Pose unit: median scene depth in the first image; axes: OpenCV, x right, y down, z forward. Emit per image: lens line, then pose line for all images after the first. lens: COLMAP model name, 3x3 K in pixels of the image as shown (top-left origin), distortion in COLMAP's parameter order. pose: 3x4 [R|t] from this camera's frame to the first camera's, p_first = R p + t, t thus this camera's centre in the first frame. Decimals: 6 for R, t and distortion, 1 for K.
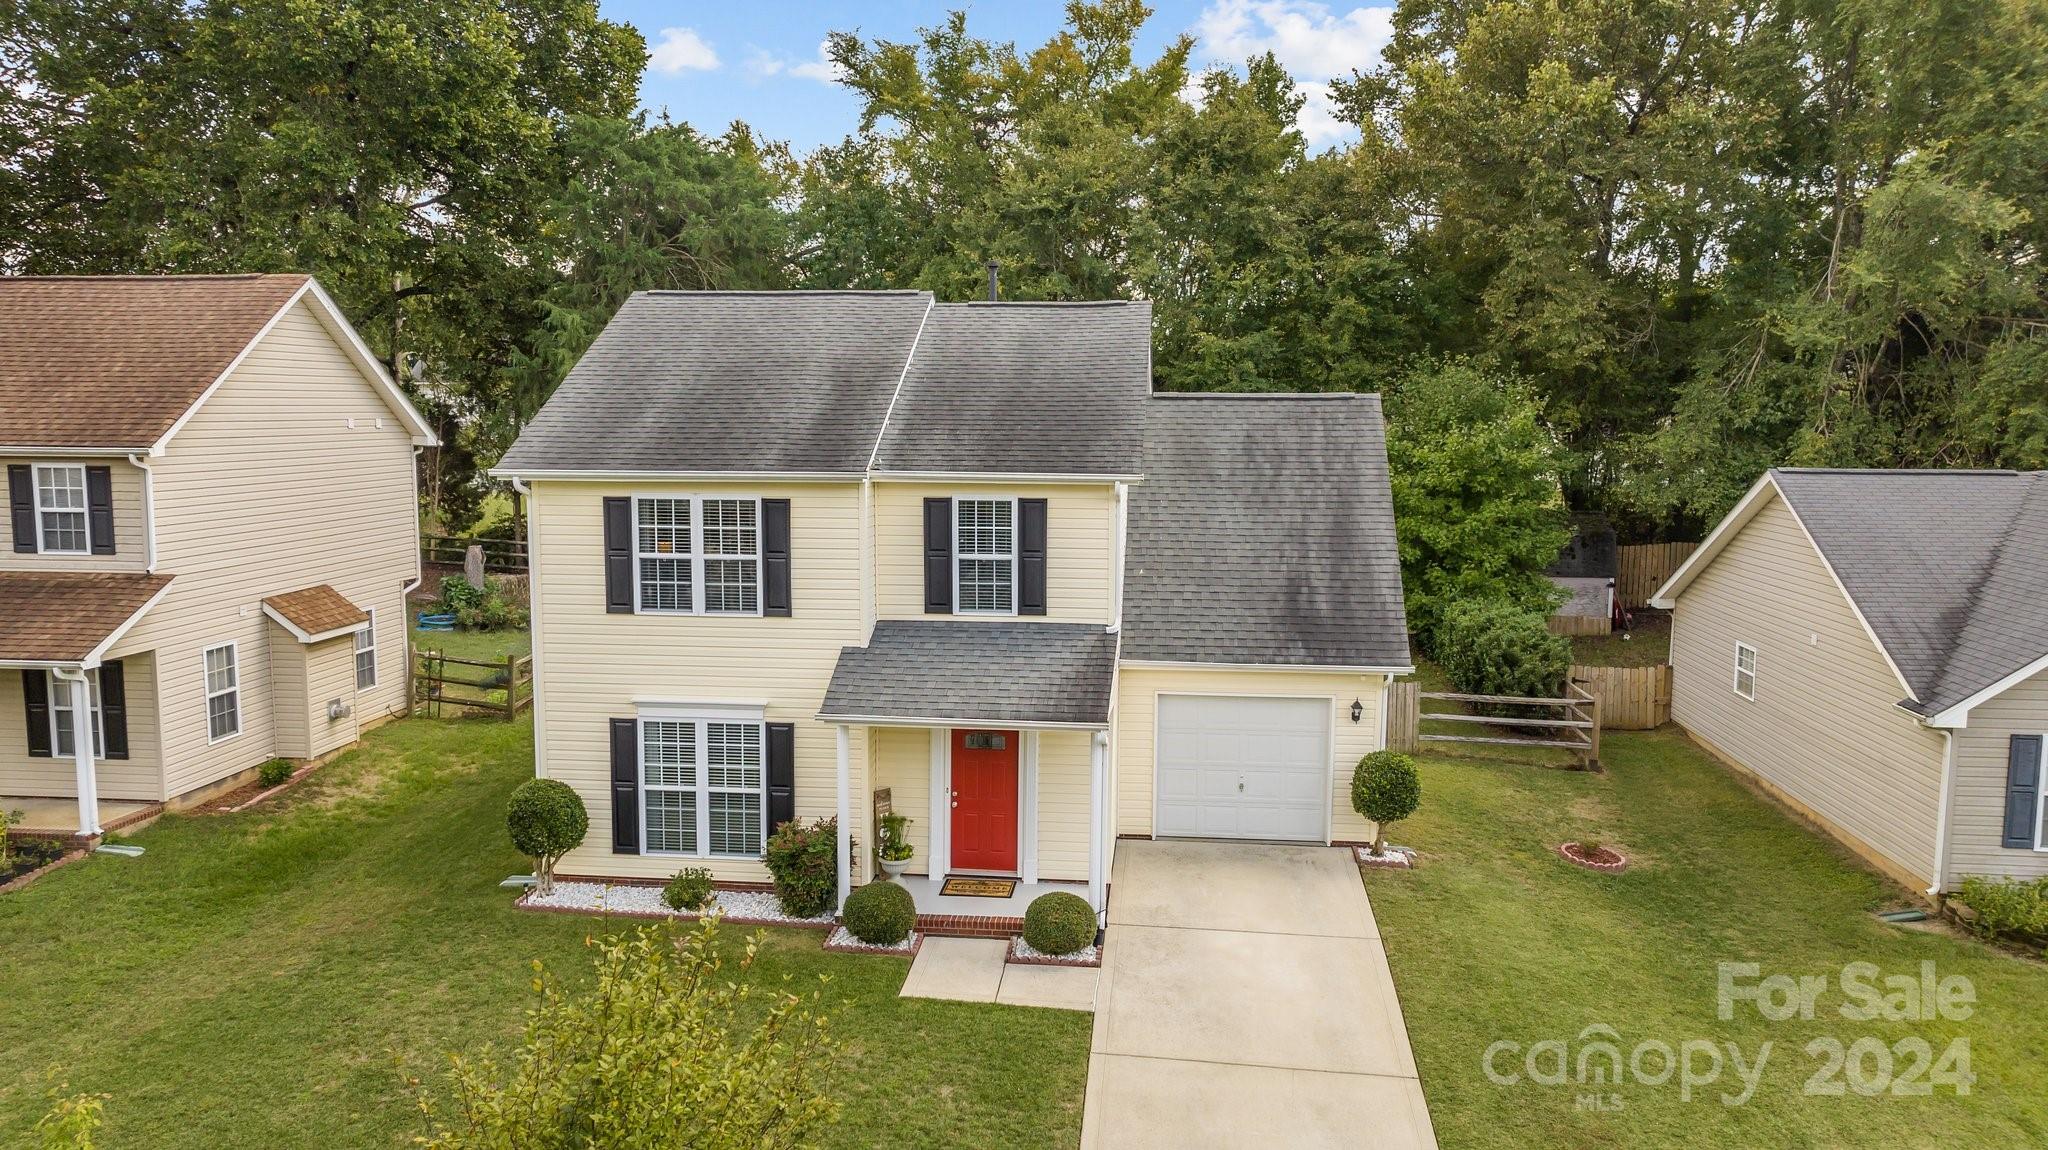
lens RADIAL K [[1493.7, 0, 1024.0], [0, 1493.7, 575.0], [0, 0, 1]] dist [-0.020230, 0.004376]
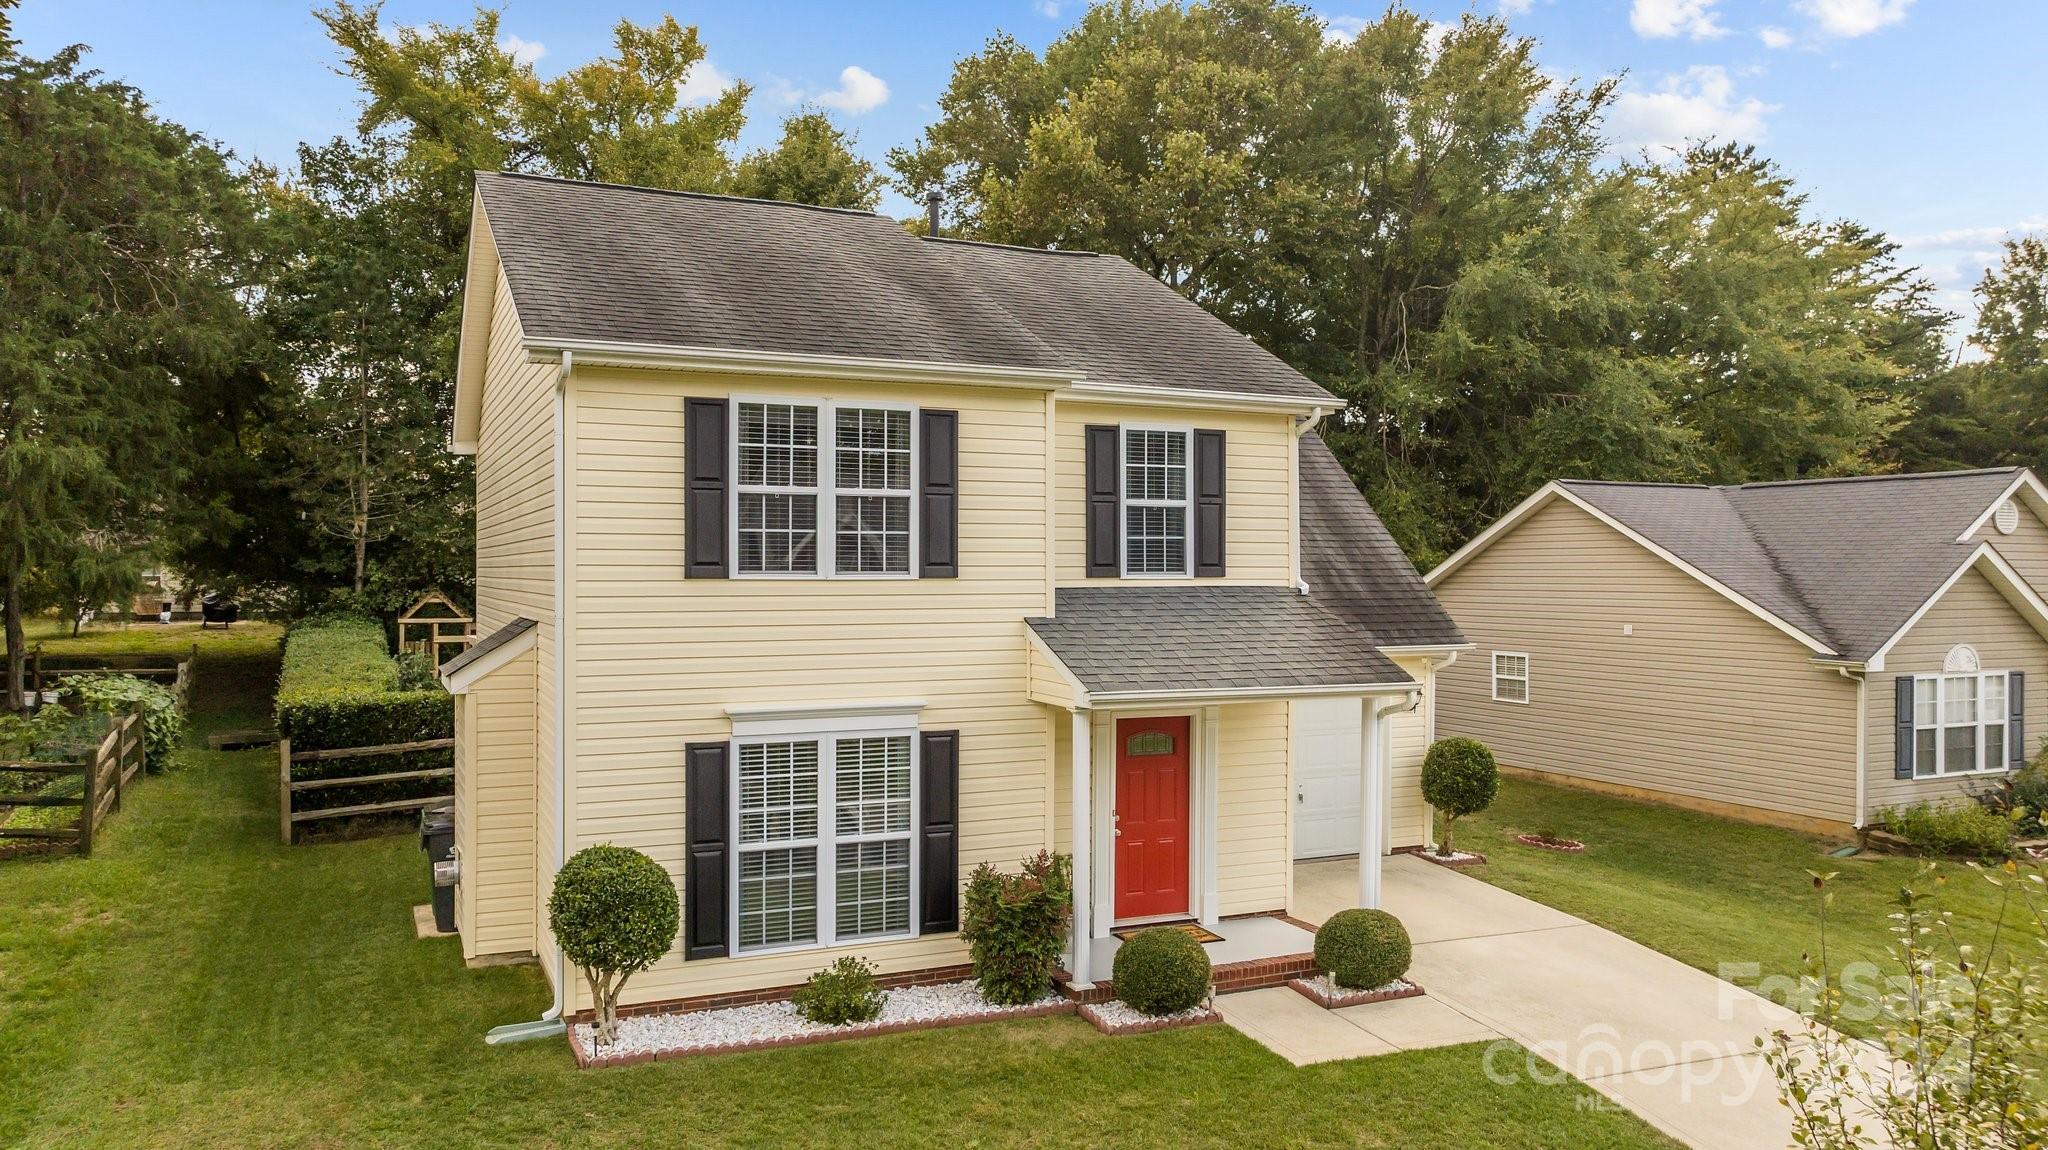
lens RADIAL K [[1450.9, 0, 1024.0], [0, 1450.9, 575.0], [0, 0, 1]] dist [-0.019544, 0.002398]
pose [[0.860368, -0.006108, 0.509636, -0.452250], [0.061325, 0.993904, -0.091617, 0.086584], [-0.505970, 0.110078, 0.855498, 0.372214]]
